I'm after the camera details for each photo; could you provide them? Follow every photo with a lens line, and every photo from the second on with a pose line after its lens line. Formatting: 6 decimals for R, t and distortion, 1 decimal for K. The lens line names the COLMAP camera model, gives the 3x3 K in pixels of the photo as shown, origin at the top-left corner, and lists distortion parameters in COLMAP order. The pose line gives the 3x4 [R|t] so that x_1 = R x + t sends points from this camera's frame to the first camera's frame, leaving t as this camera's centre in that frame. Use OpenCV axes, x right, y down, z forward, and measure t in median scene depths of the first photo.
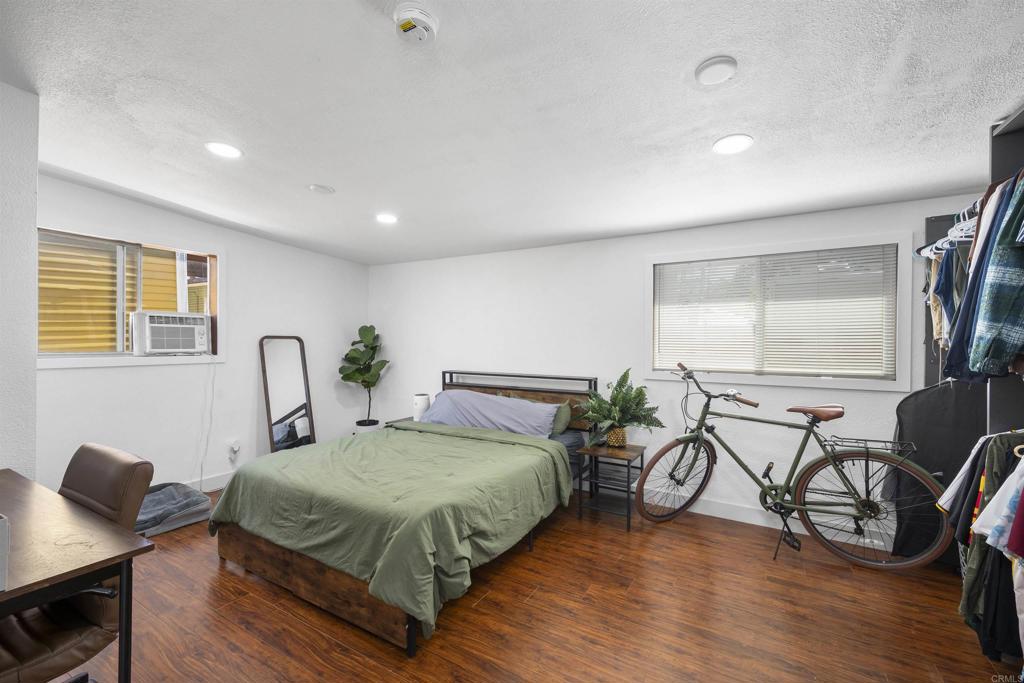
lens RADIAL K [[426.6, 0, 511.8], [0, 426.6, 356.2], [0, 0, 1]] dist [-0.000025, 0.000214]
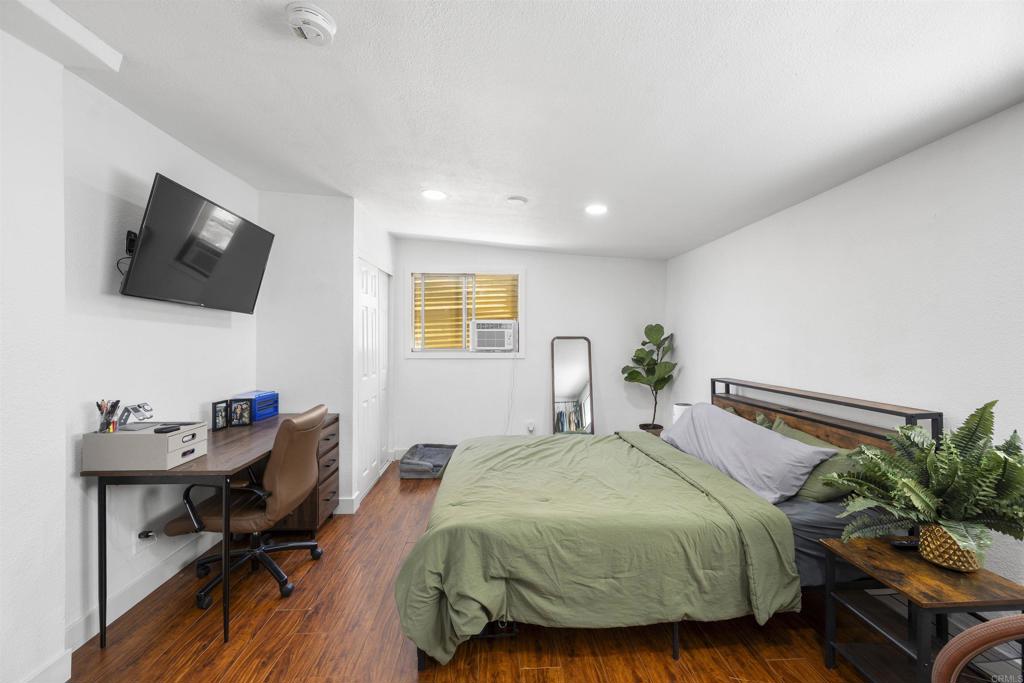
lens RADIAL K [[406.4, 0, 511.0], [0, 406.4, 353.5], [0, 0, 1]] dist [0.000699, -0.000325]
pose [[0.560726, 0.022278, -0.827702, 0.395726], [-0.026567, 0.999607, 0.008907, -0.012702], [0.827575, 0.016995, 0.561097, 0.410477]]
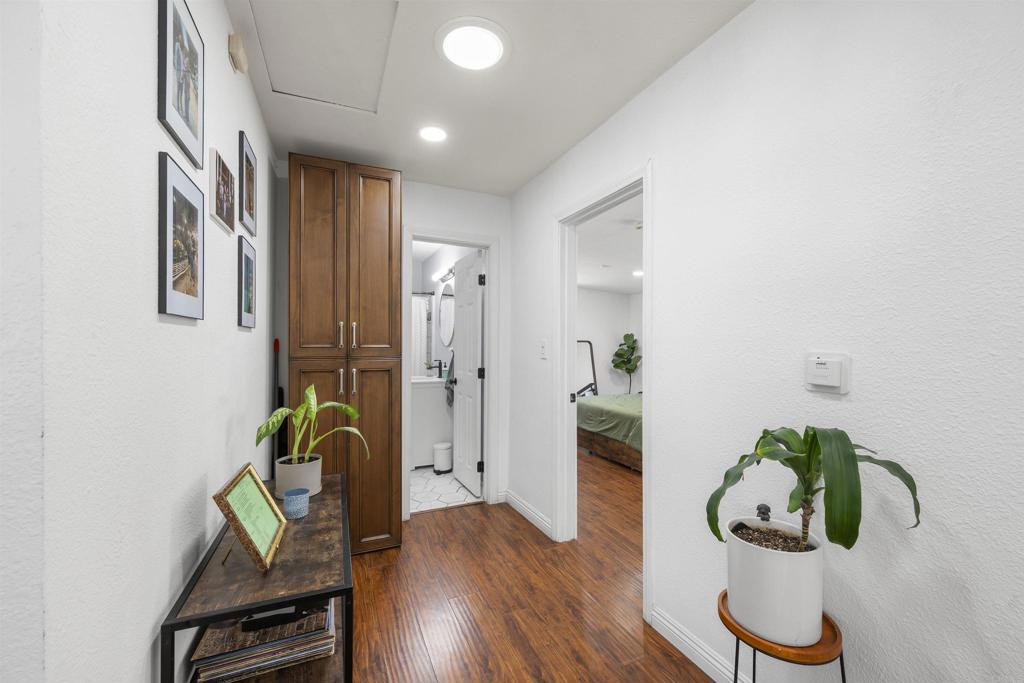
lens RADIAL K [[403.7, 0, 510.9], [0, 403.7, 344.3], [0, 0, 1]] dist [-0.001051, -0.000046]
pose [[0.813549, -0.012283, -0.581366, 0.298972], [-0.012664, 0.999165, -0.038832, 0.054056], [0.581358, 0.038954, 0.812715, -0.803869]]
